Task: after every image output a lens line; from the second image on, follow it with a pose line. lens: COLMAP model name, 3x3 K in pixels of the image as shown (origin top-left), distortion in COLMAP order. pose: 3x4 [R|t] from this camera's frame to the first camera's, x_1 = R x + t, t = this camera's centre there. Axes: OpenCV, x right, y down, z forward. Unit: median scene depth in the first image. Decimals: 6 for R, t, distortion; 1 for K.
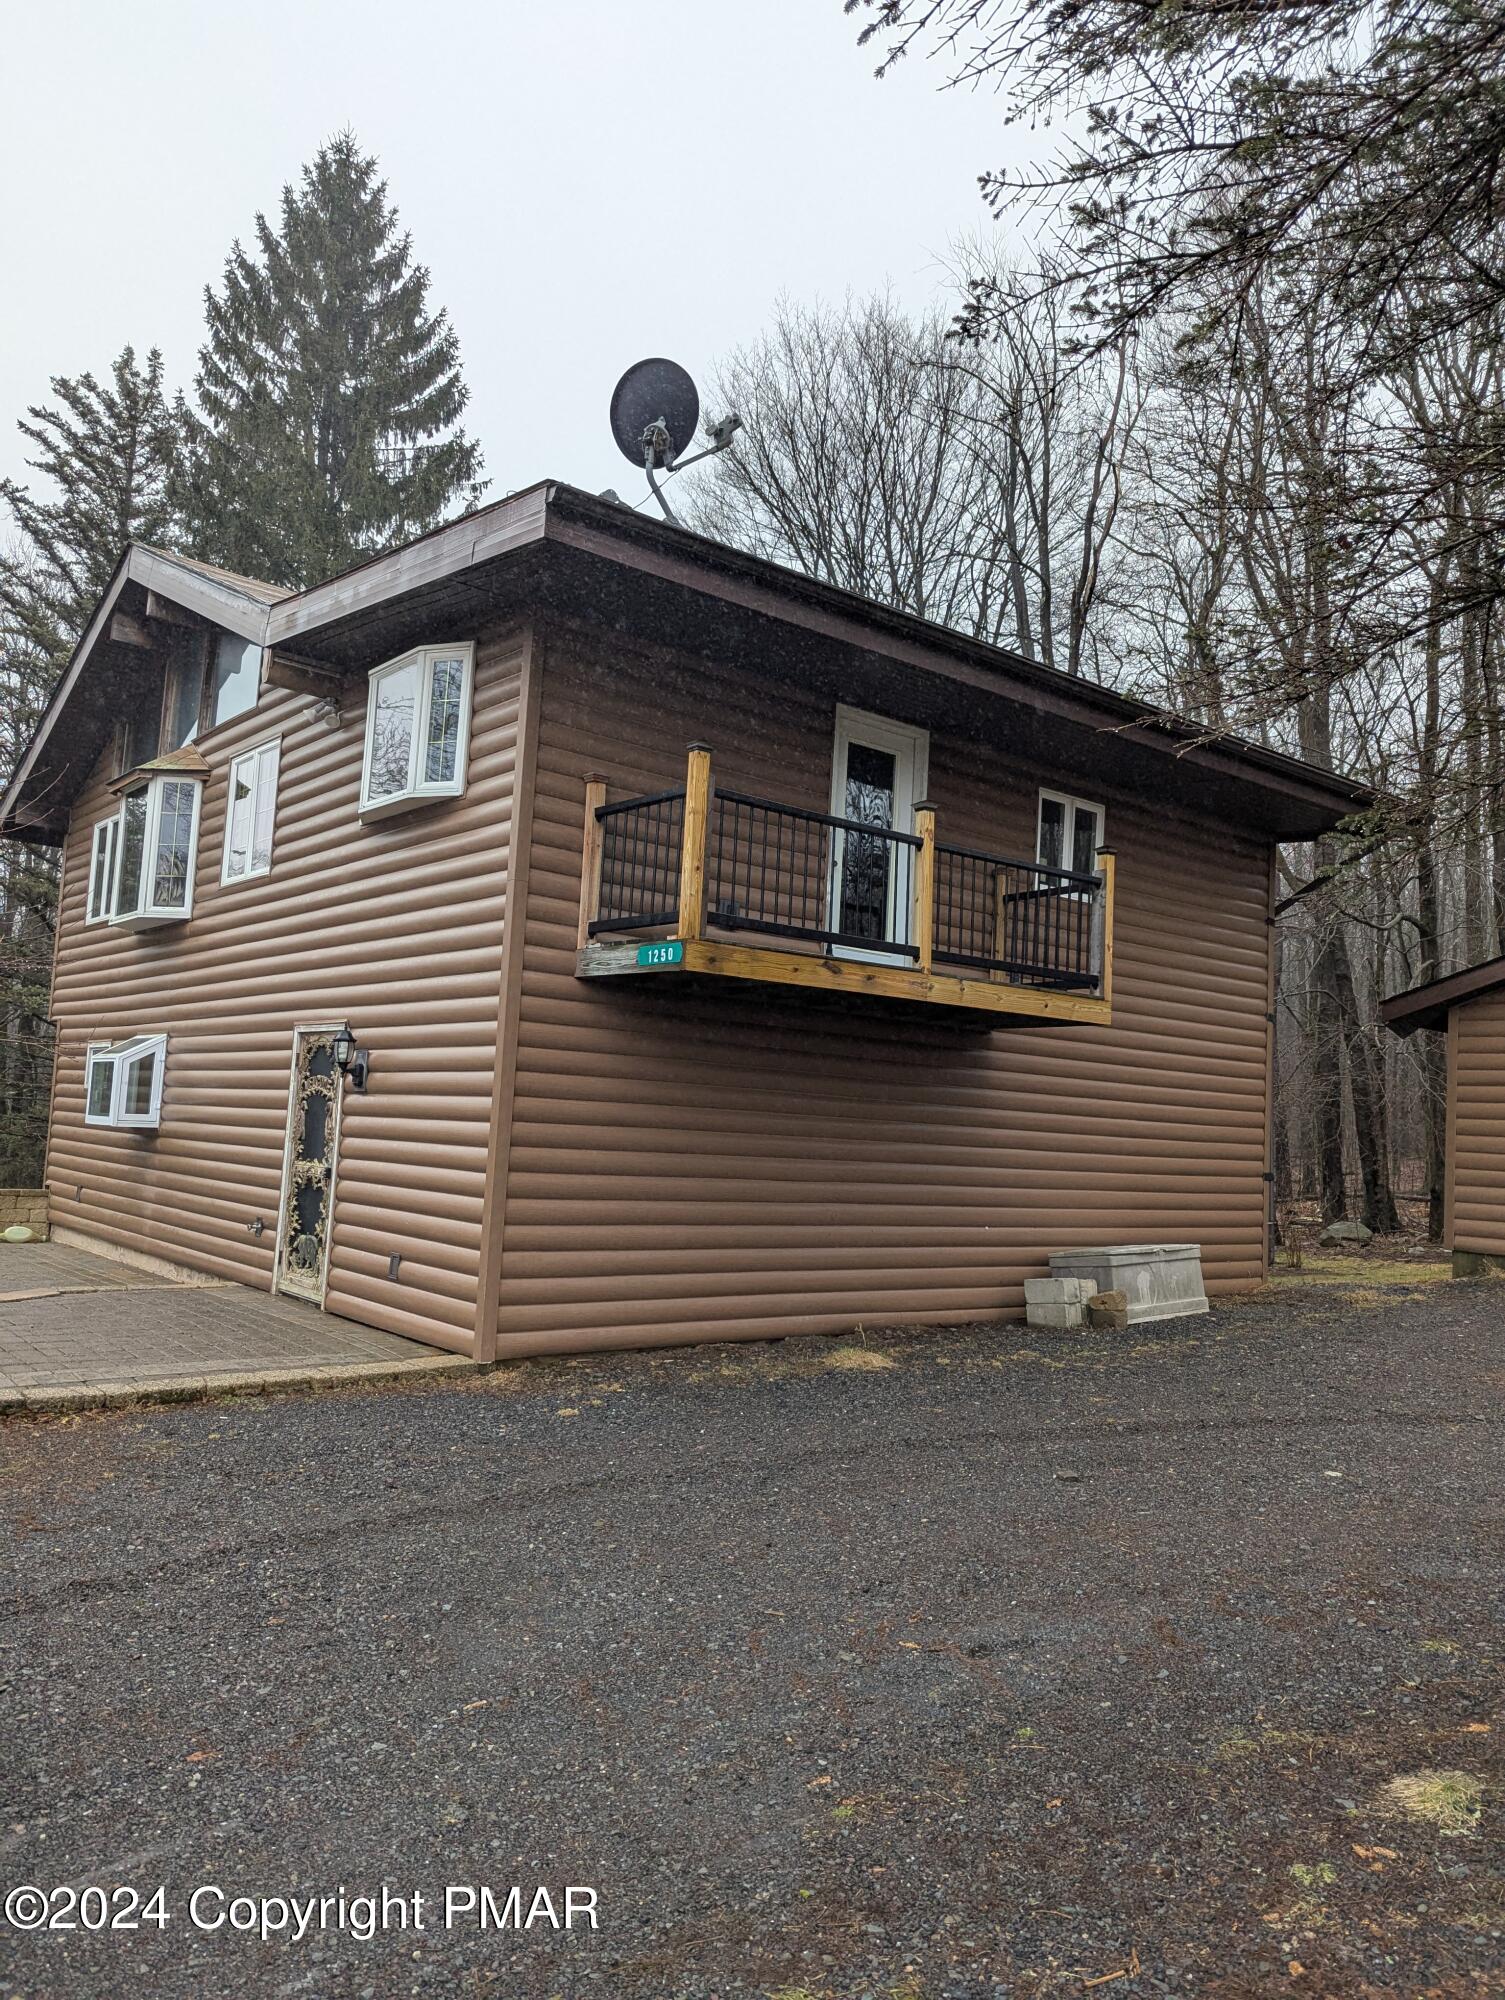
lens RADIAL K [[1400.6, 0, 753.0], [0, 1400.6, 996.8], [0, 0, 1]] dist [0.061891, -0.043043]
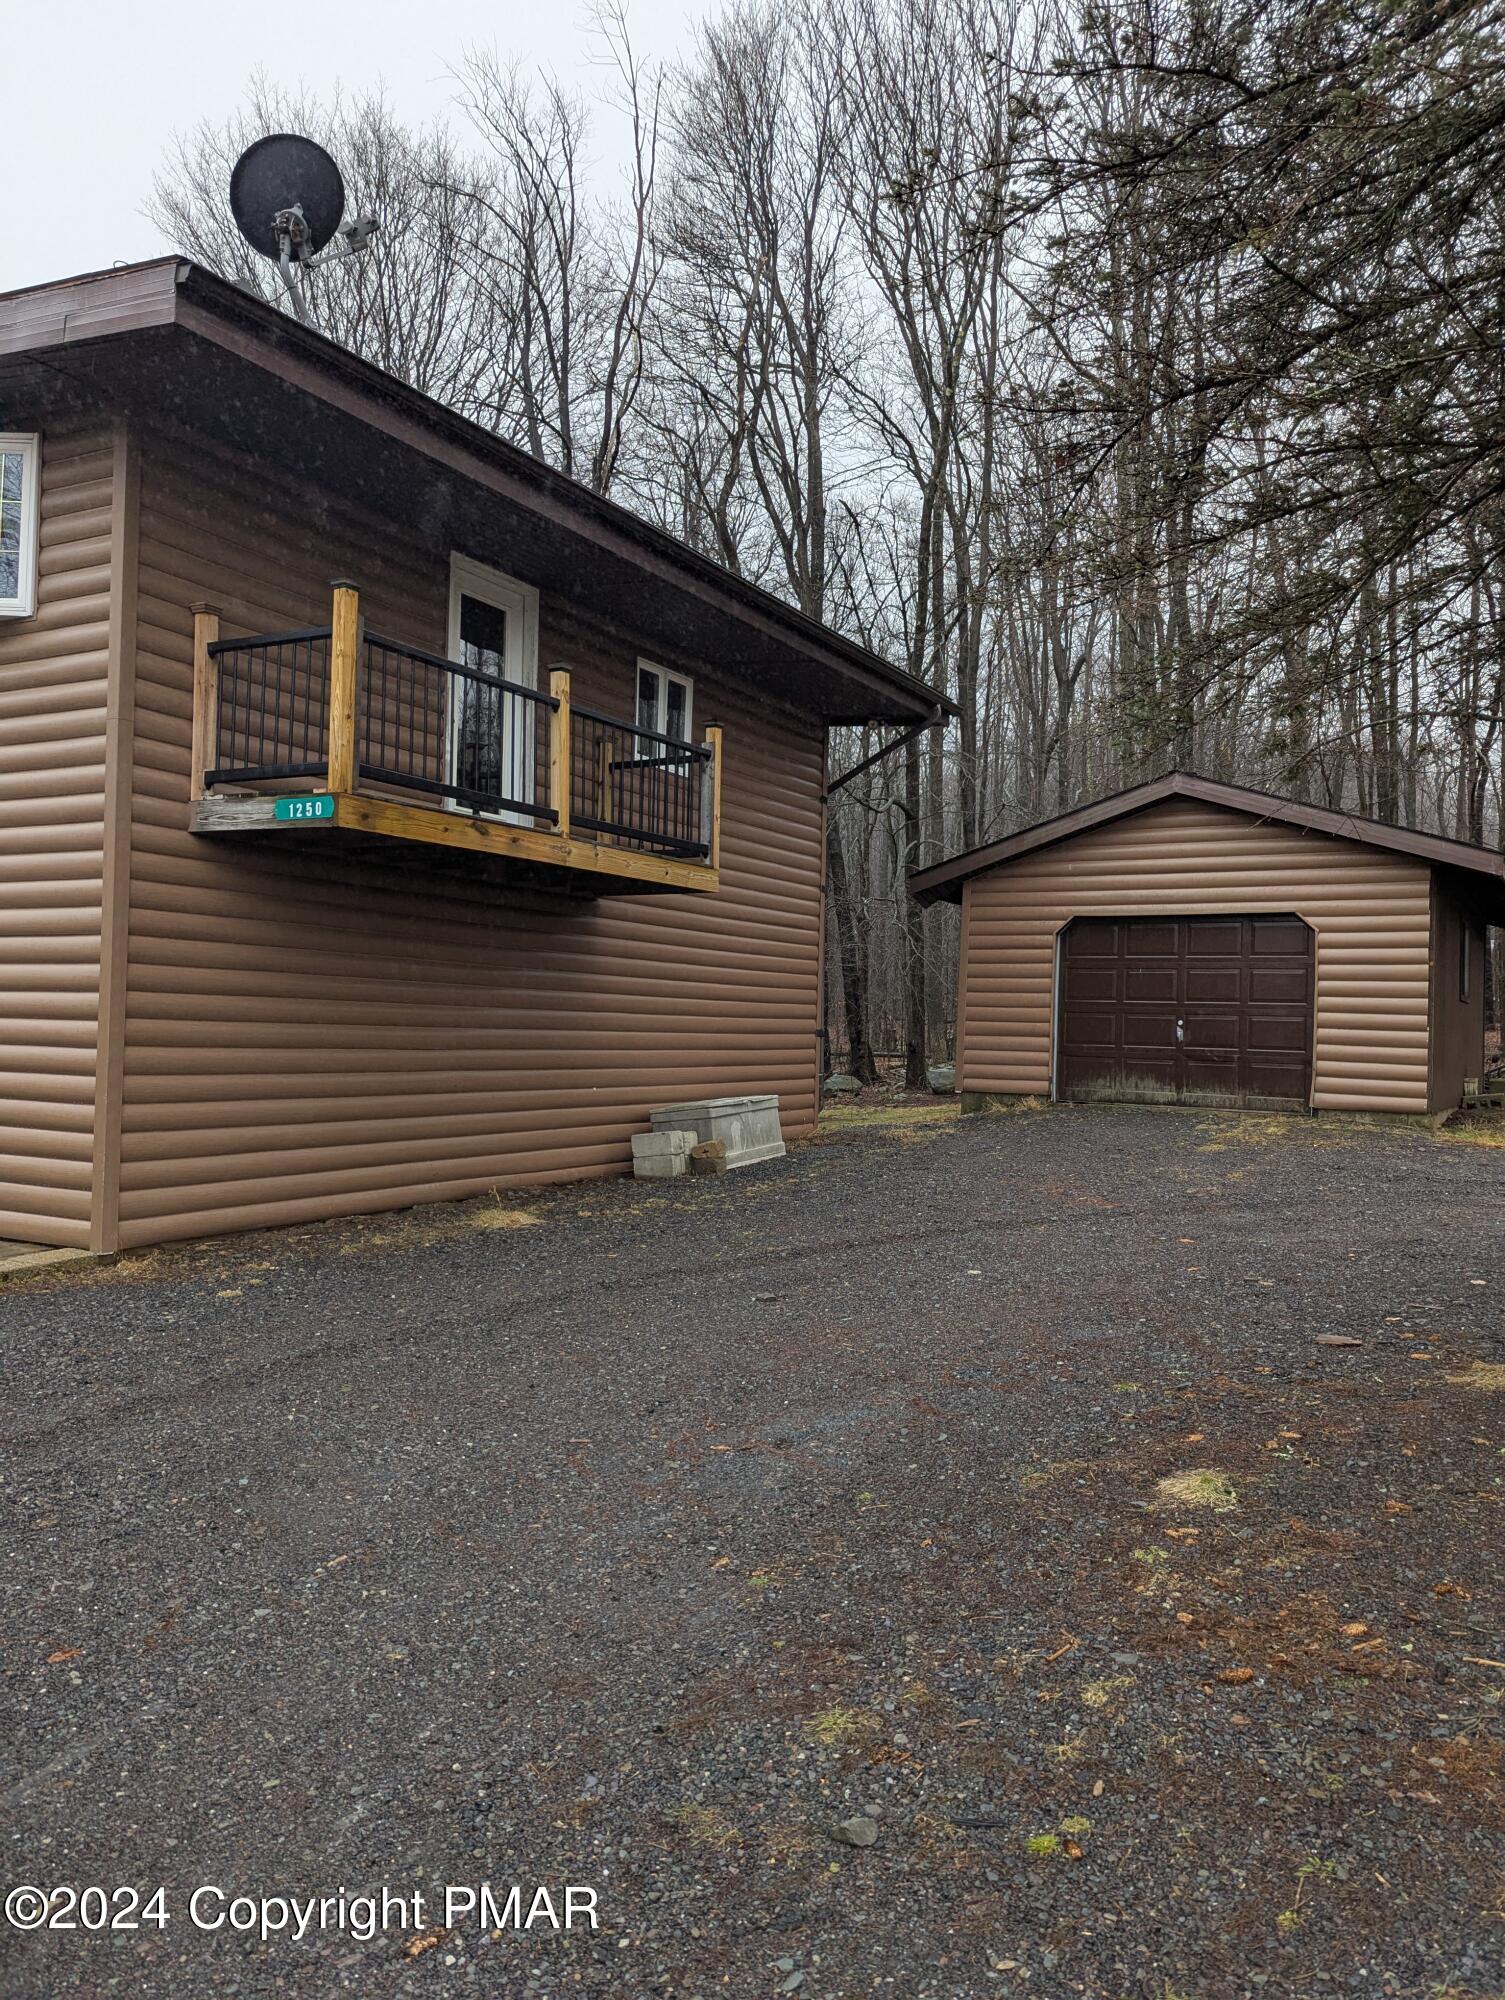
lens RADIAL K [[1400.6, 0, 766.8], [0, 1400.6, 1004.0], [0, 0, 1]] dist [0.061891, -0.043043]
pose [[0.931418, -0.021257, 0.363330, -0.116522], [-0.013022, 0.995707, 0.091638, 0.008304], [-0.363719, -0.090084, 0.927143, 0.005584]]
